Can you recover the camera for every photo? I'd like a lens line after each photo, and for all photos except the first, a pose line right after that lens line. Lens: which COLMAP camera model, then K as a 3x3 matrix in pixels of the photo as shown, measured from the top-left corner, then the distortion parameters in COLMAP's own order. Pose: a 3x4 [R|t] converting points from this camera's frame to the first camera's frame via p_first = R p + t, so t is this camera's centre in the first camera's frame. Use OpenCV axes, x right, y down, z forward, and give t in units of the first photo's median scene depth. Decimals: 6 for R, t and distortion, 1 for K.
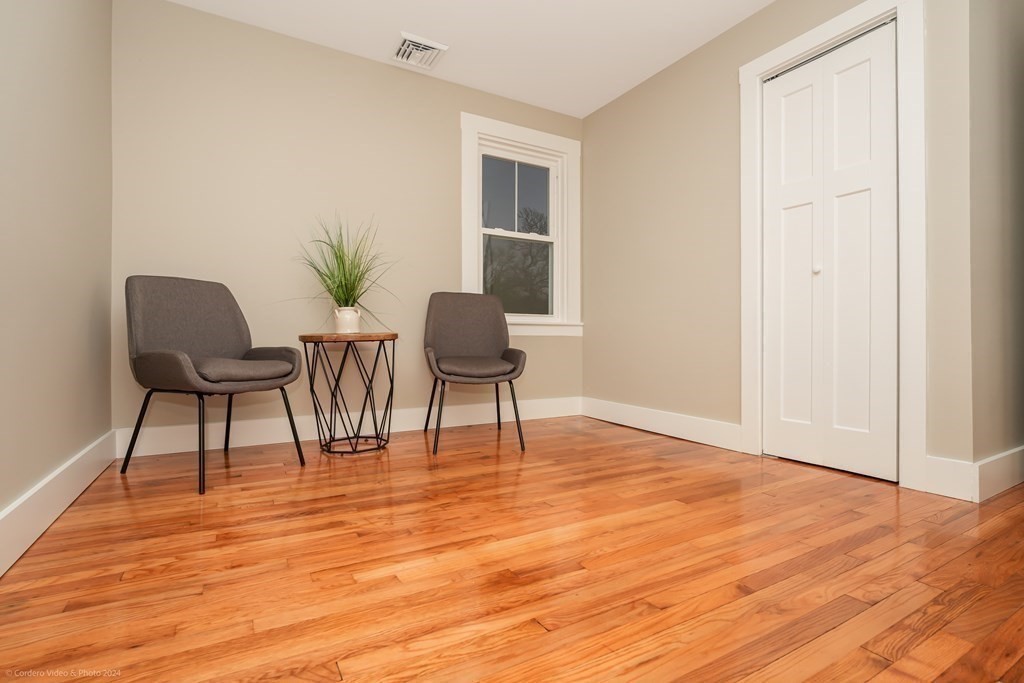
lens RADIAL K [[484.3, 0, 512.0], [0, 484.3, 341.5], [0, 0, 1]] dist [0.000900, -0.000064]
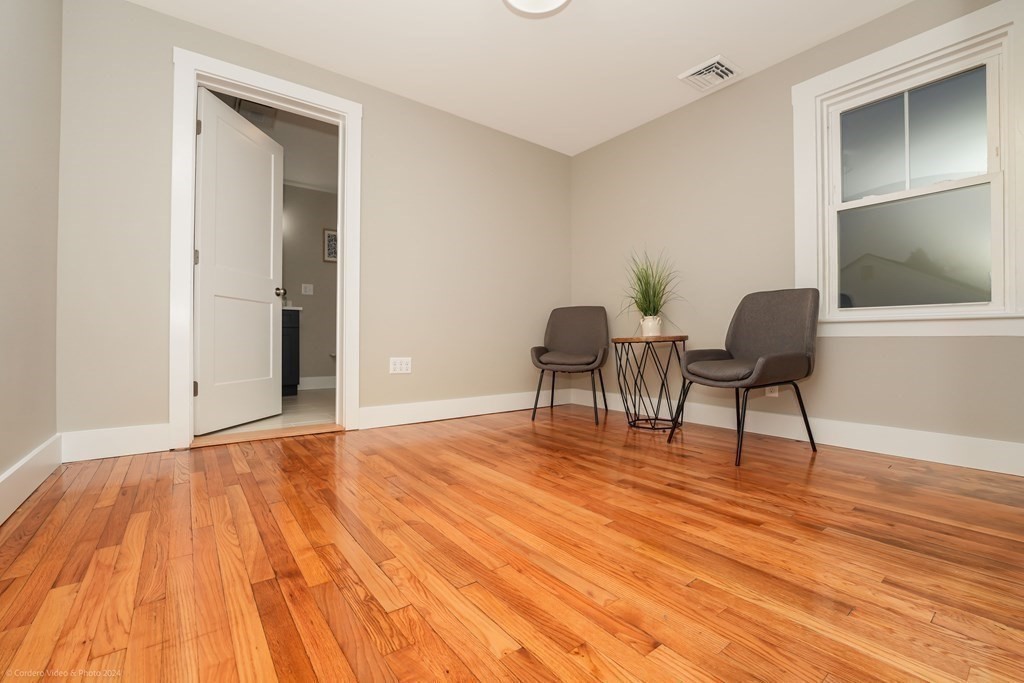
lens RADIAL K [[429.1, 0, 512.0], [0, 429.1, 341.5], [0, 0, 1]] dist [-0.022580, 0.000108]
pose [[0.133965, -0.000119, -0.990986, 0.792516], [-0.011628, 0.999931, -0.001692, 0.004308], [0.990918, 0.011750, 0.133954, 0.520883]]
